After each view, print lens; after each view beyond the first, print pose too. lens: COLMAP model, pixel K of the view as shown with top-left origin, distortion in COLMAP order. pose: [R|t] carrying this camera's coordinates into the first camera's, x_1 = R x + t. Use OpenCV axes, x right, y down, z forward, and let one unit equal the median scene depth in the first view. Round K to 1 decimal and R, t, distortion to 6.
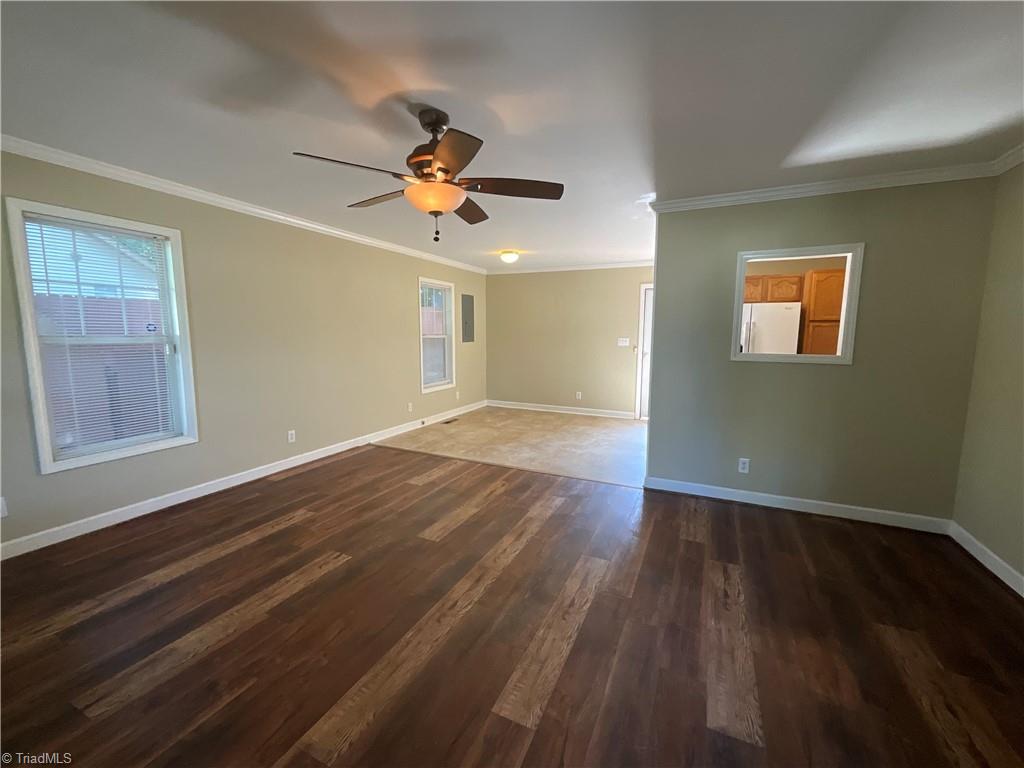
lens RADIAL K [[418.1, 0, 514.2], [0, 418.1, 386.4], [0, 0, 1]] dist [-0.000031, 0.001421]
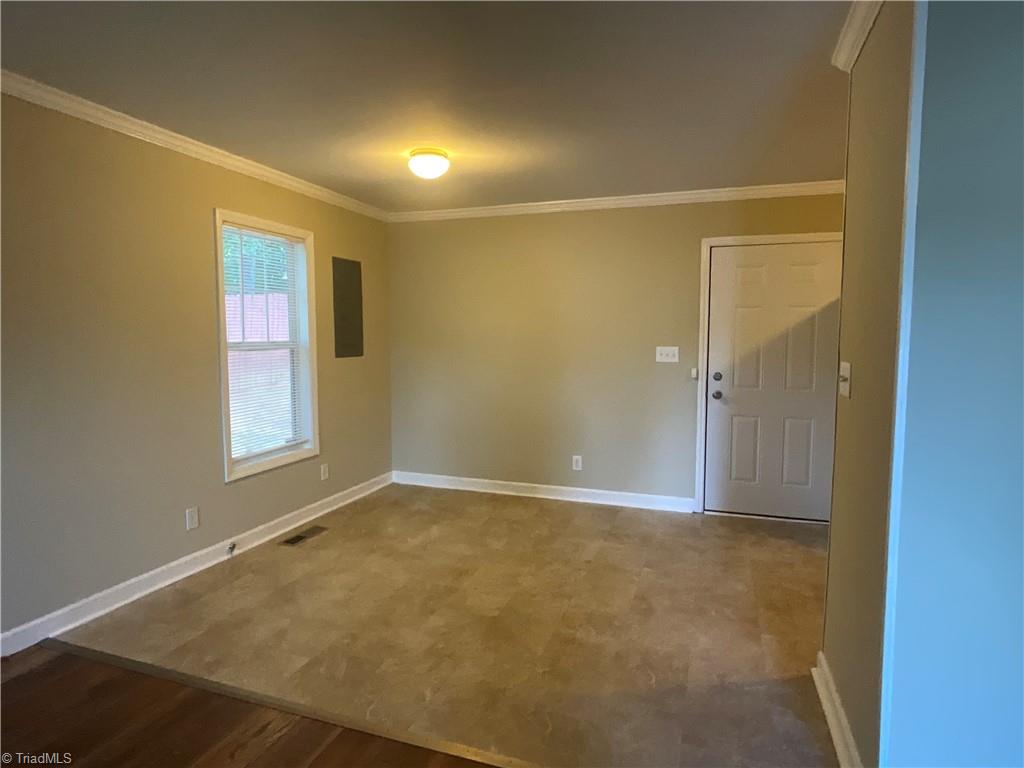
lens RADIAL K [[574.1, 0, 507.2], [0, 574.1, 383.9], [0, 0, 1]] dist [0.005566, 0.001449]
pose [[0.995816, -0.014070, 0.090287, 0.012132], [0.018030, 0.998904, -0.043194, -0.050106], [-0.089581, 0.044642, 0.994979, 0.377066]]
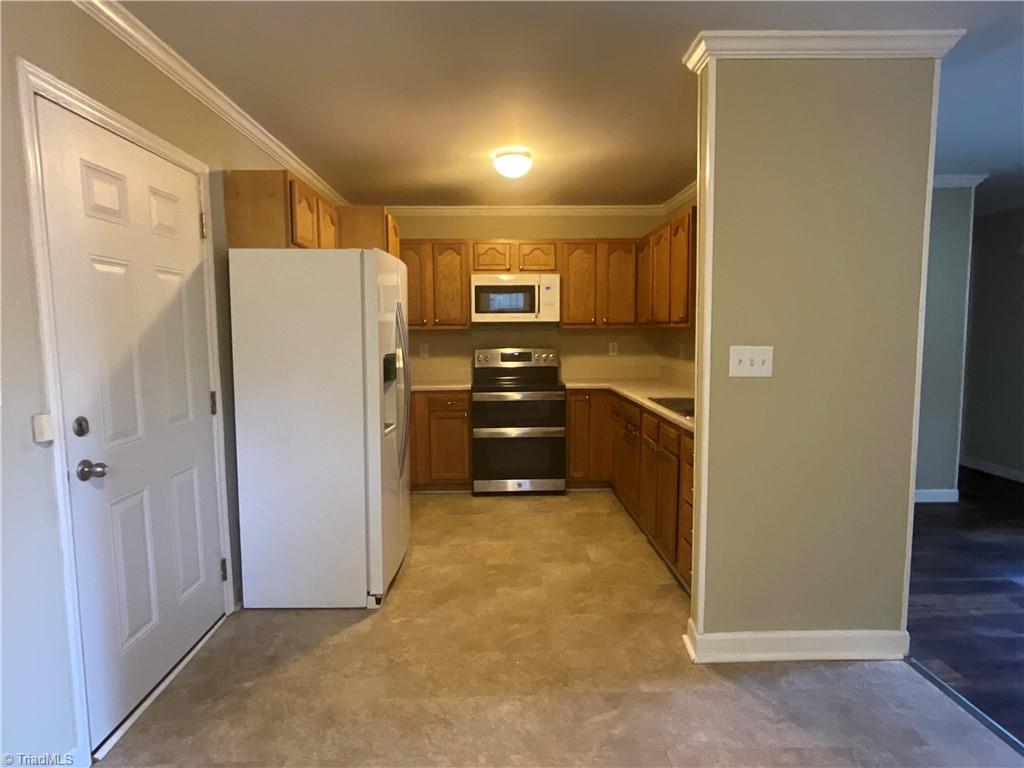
lens RADIAL K [[574.1, 0, 511.0], [0, 574.1, 381.0], [0, 0, 1]] dist [0.005566, 0.001449]
pose [[-0.450520, -0.085295, 0.888683, -0.026854], [0.111671, 0.982224, 0.150885, -0.133028], [-0.885755, 0.167217, -0.432986, 1.026099]]
